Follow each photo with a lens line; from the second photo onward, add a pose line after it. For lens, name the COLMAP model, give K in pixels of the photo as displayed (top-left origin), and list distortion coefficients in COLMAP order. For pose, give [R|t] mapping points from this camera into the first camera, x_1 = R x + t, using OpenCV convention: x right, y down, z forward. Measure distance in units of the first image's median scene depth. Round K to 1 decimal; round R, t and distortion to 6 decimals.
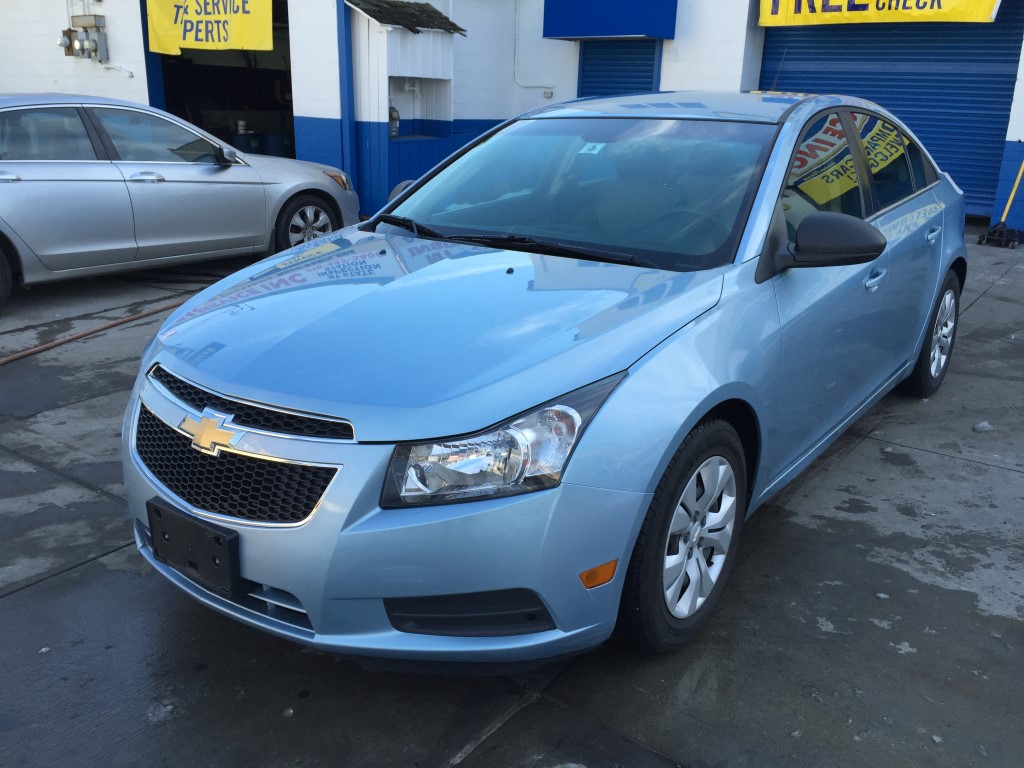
lens RADIAL K [[874.8, 0, 501.9], [0, 874.8, 345.1], [0, 0, 1]] dist [0.083624, -0.119952]
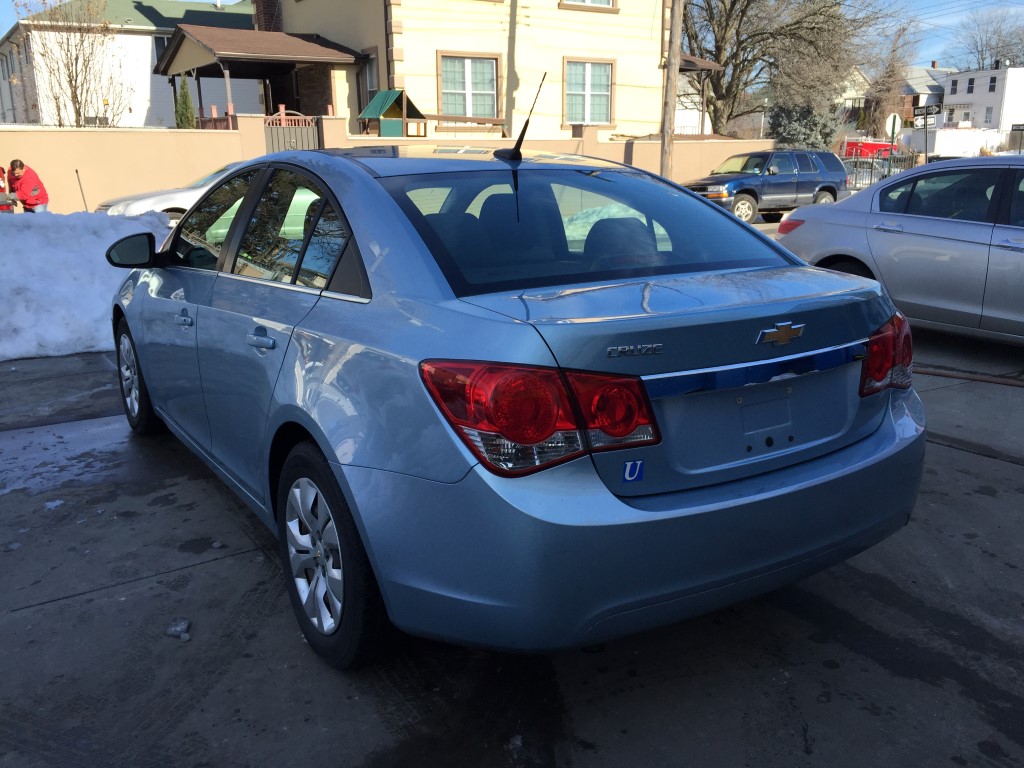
lens RADIAL K [[874.8, 0, 513.9], [0, 874.8, 380.1], [0, 0, 1]] dist [0.083624, -0.119952]
pose [[-0.323182, 0.222395, -0.919834, 1.243096], [-0.254312, 0.915829, 0.310779, -0.424189], [0.911526, 0.334363, -0.239421, 1.592928]]
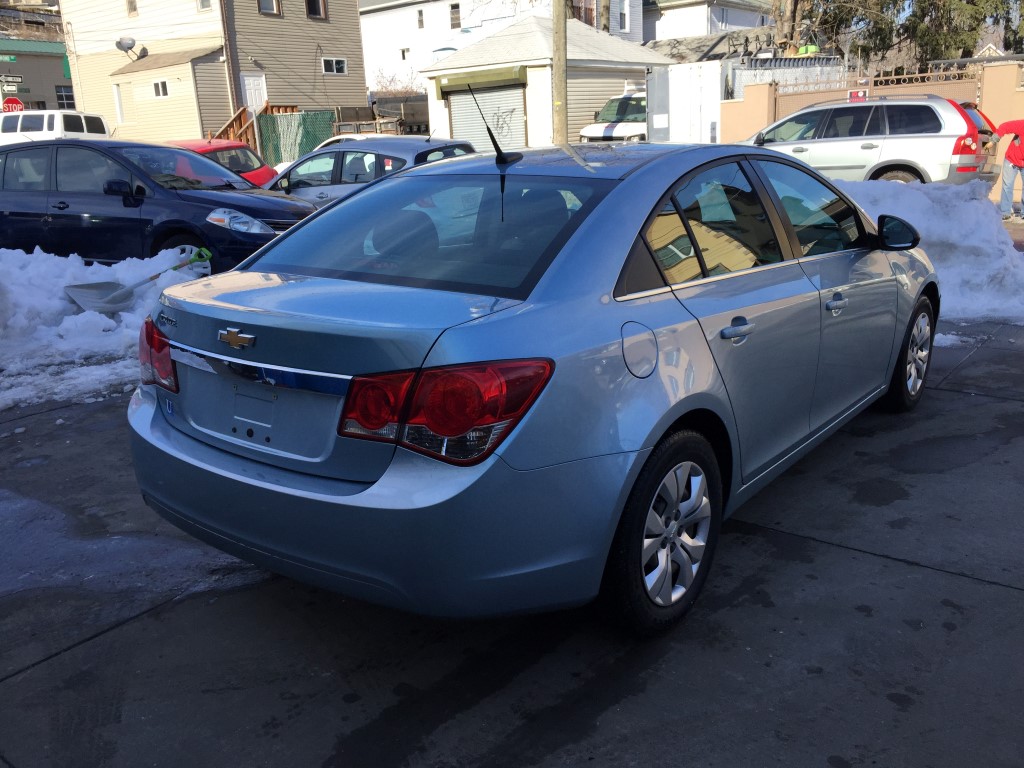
lens RADIAL K [[874.8, 0, 517.2], [0, 874.8, 377.2], [0, 0, 1]] dist [0.083624, -0.119952]
pose [[-0.999555, 0.029498, 0.004541, 0.370210], [0.027637, 0.857412, 0.513888, -0.640434], [0.011265, 0.513784, -0.857845, 2.233300]]
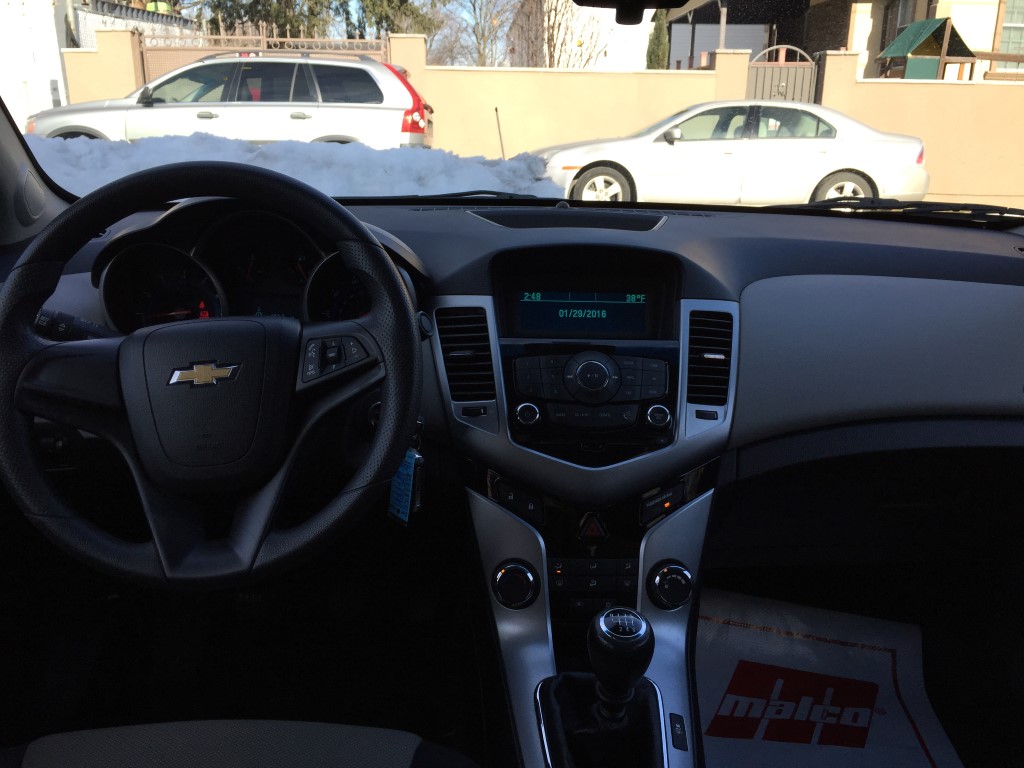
lens RADIAL K [[874.8, 0, 505.9], [0, 874.8, 390.2], [0, 0, 1]] dist [0.083624, -0.119952]
pose [[-0.767333, 0.160671, -0.620794, 0.281806], [-0.199392, 0.860329, 0.469124, -0.213244], [0.609462, 0.483755, -0.628122, 1.149325]]
